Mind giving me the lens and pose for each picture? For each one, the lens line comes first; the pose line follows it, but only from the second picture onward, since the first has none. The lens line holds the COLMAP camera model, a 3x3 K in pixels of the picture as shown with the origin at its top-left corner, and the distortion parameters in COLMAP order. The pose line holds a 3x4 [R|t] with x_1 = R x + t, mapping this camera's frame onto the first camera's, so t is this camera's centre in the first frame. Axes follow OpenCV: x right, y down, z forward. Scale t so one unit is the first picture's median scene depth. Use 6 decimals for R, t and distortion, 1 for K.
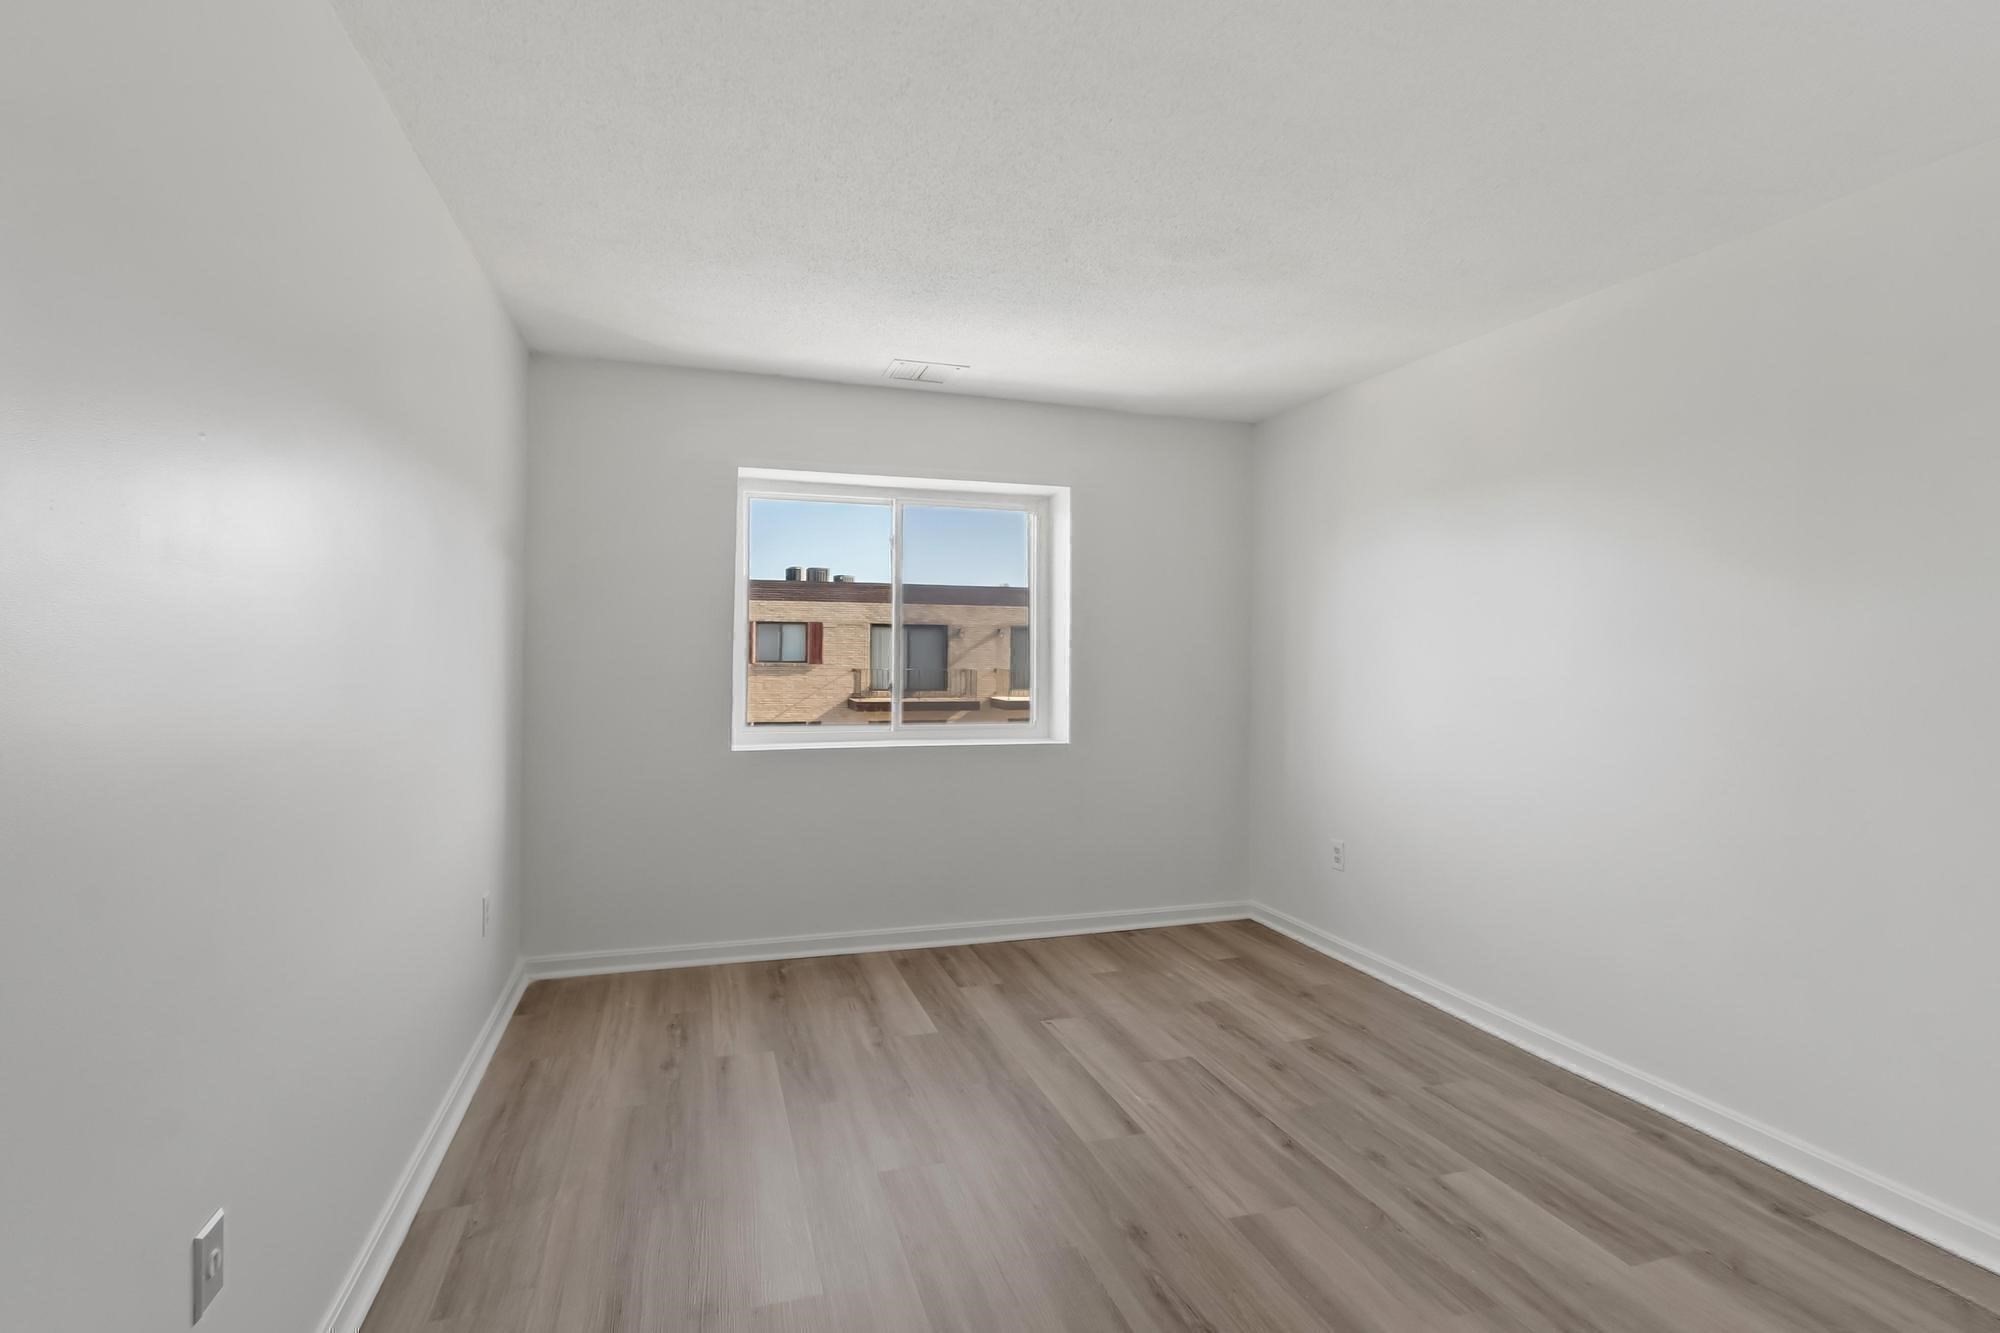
lens RADIAL K [[918.8, 0, 992.1], [0, 918.8, 653.6], [0, 0, 1]] dist [0.013547, -0.000359]
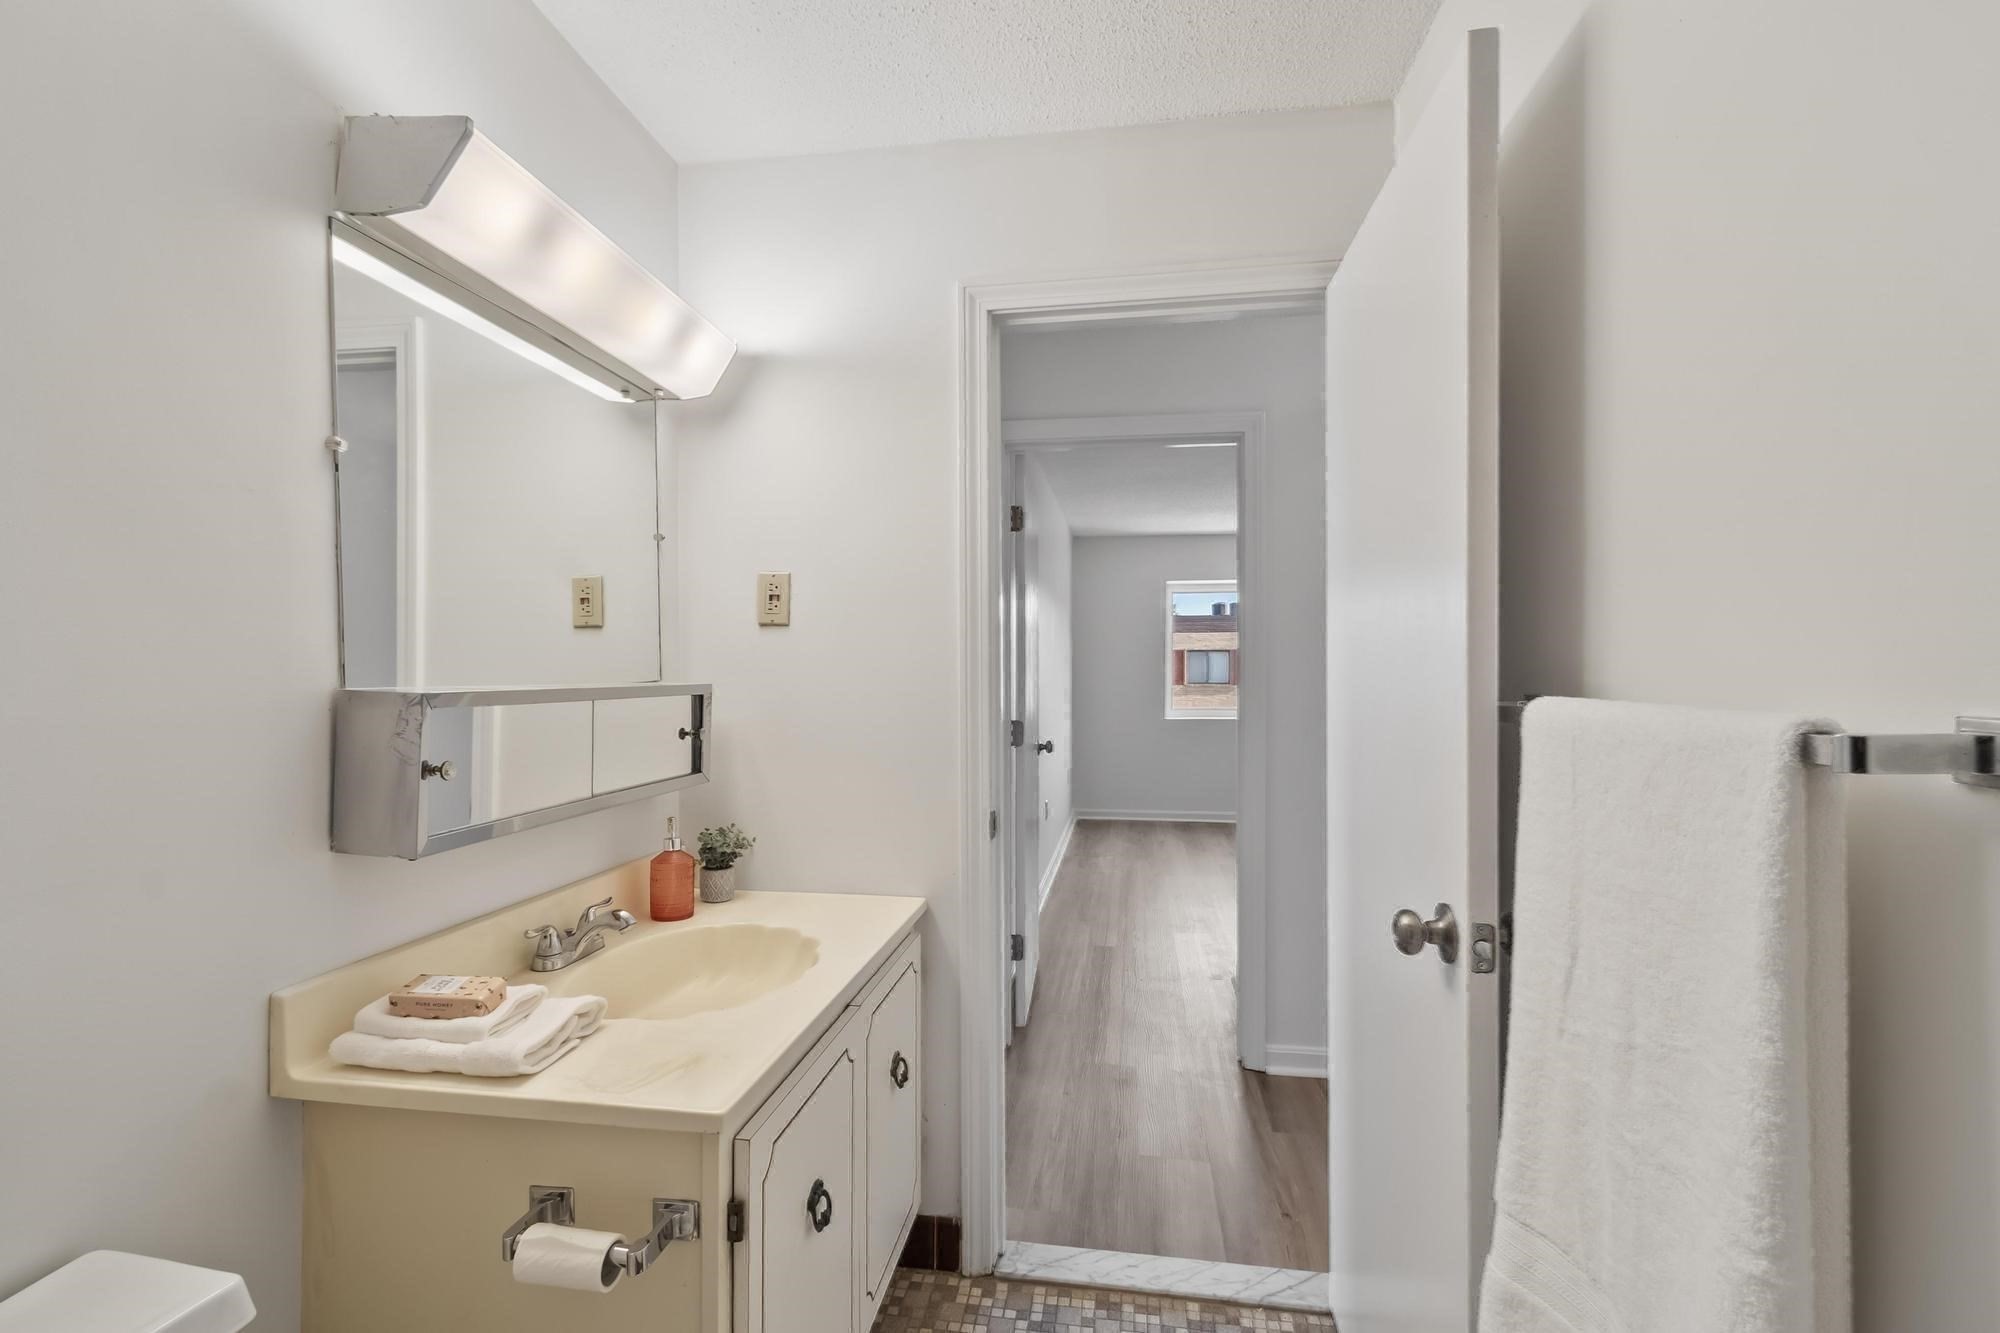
lens RADIAL K [[918.8, 0, 992.1], [0, 918.8, 653.6], [0, 0, 1]] dist [0.013547, -0.000359]
pose [[0.893461, -0.015671, -0.448867, 0.062476], [0.001835, 0.999510, -0.031243, 0.007681], [0.449137, 0.027090, 0.893052, -0.213834]]
